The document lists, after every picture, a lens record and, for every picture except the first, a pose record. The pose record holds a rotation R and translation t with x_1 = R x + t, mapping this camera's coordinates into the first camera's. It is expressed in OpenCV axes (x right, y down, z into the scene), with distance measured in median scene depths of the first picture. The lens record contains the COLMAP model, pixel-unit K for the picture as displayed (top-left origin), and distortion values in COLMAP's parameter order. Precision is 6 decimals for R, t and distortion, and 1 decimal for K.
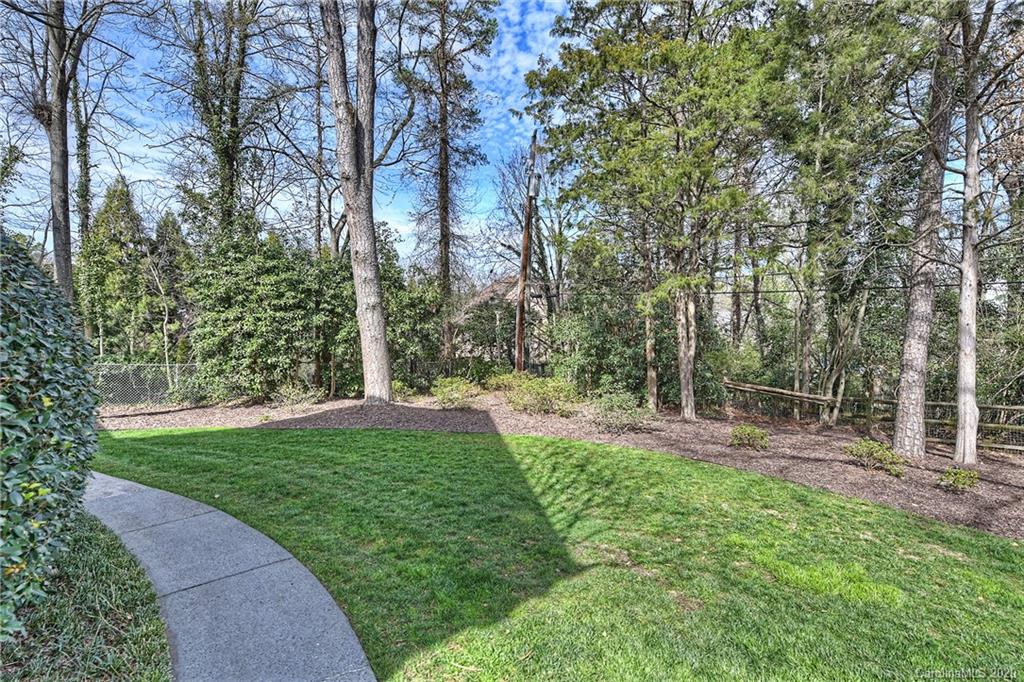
lens RADIAL K [[471.9, 0, 512.0], [0, 471.9, 339.7], [0, 0, 1]] dist [-0.001980, 0.000381]
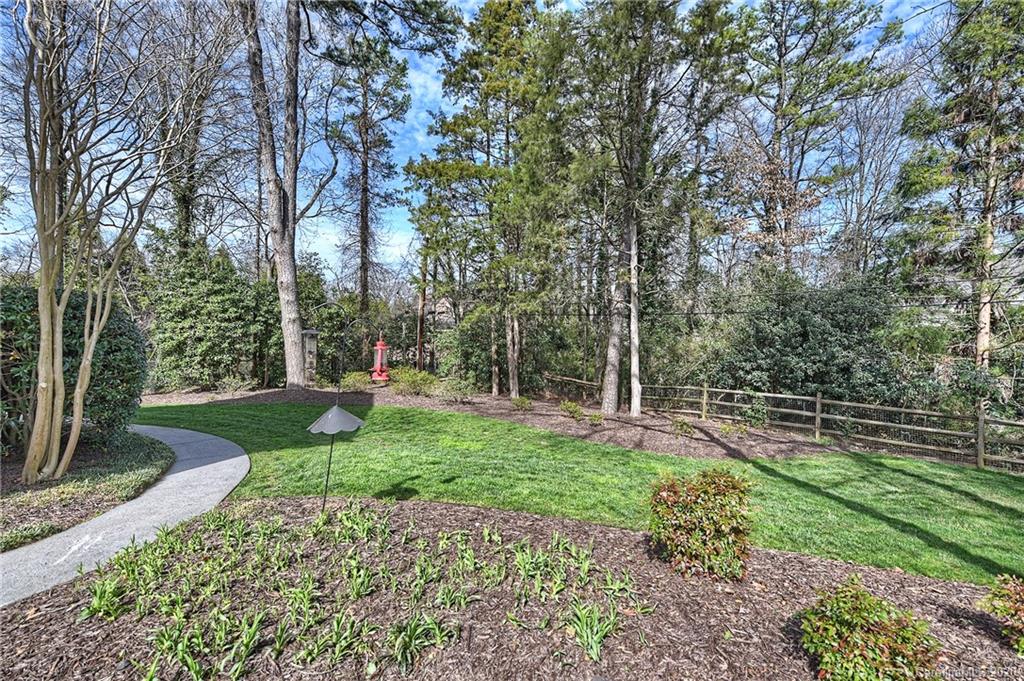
lens RADIAL K [[448.1, 0, 512.1], [0, 448.1, 341.5], [0, 0, 1]] dist [-0.001631, -0.000421]
pose [[0.994362, 0.011595, 0.105403, 0.188587], [-0.010219, 0.999855, -0.013588, 0.004551], [-0.105545, 0.012434, 0.994337, -0.354802]]
